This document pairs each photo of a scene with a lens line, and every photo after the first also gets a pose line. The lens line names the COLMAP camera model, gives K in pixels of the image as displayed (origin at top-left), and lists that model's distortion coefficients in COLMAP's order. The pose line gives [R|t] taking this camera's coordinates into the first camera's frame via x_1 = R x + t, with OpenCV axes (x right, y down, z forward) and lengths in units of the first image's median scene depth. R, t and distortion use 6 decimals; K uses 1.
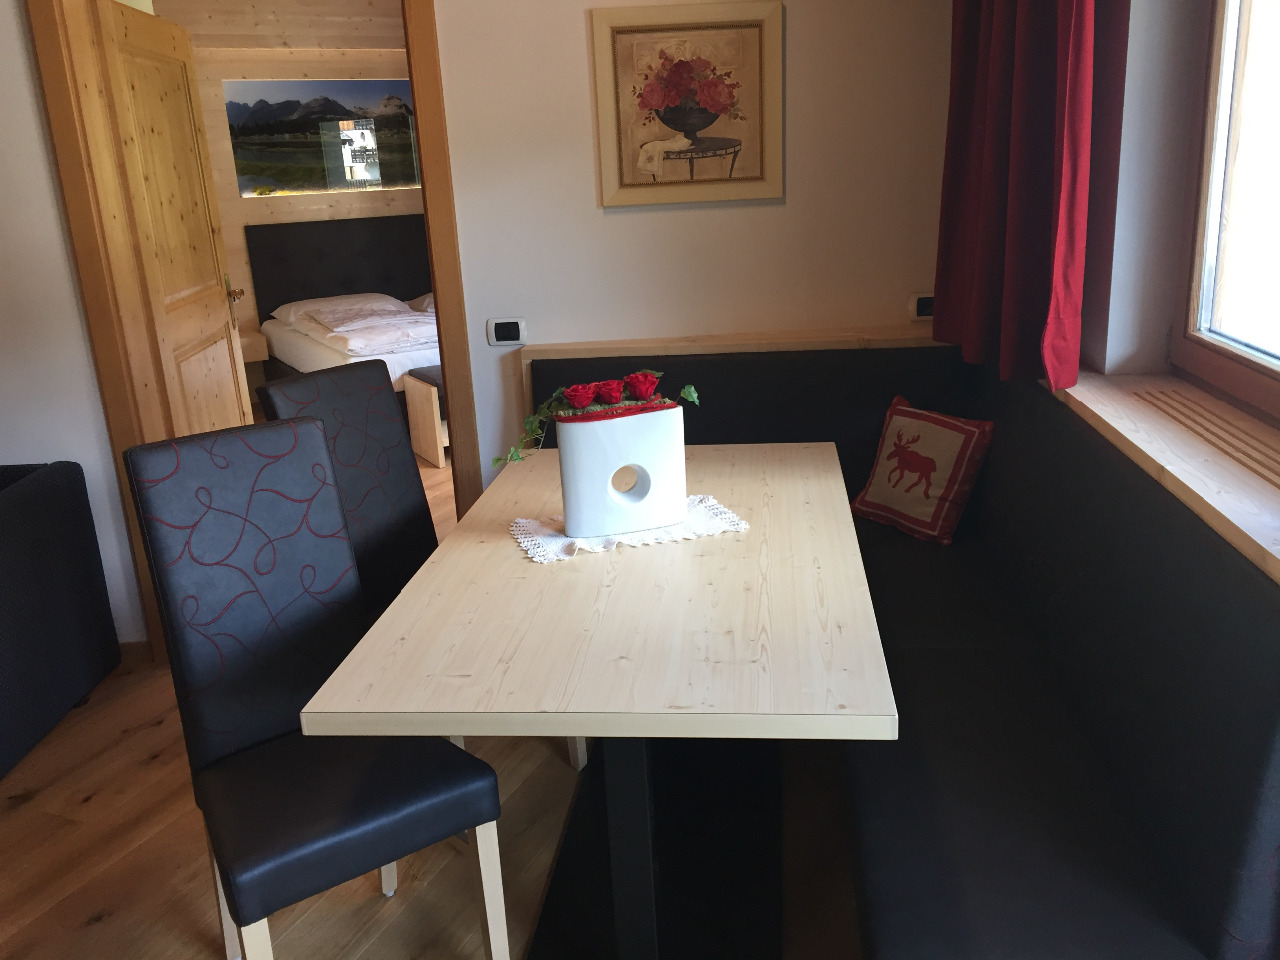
lens RADIAL K [[1057.1, 0, 641.0], [0, 1057.1, 483.3], [0, 0, 1]] dist [0.012563, -0.002838]
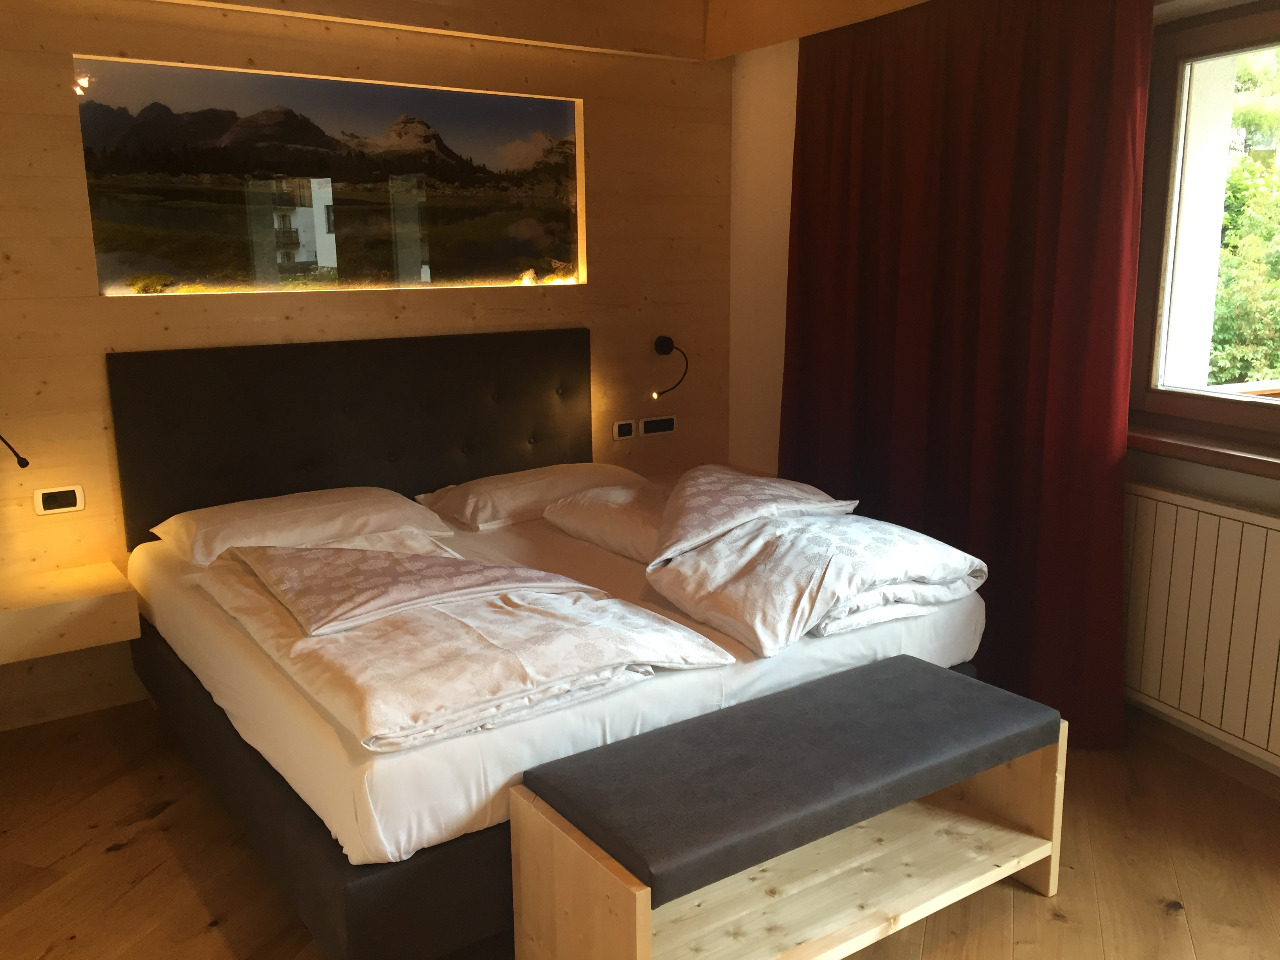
lens RADIAL K [[1057.1, 0, 641.3], [0, 1057.1, 476.1], [0, 0, 1]] dist [0.012563, -0.002838]
pose [[0.995650, 0.018462, 0.091322, -0.173518], [-0.009274, 0.994941, -0.100030, -0.140335], [-0.092707, 0.098747, 0.990785, 0.501669]]
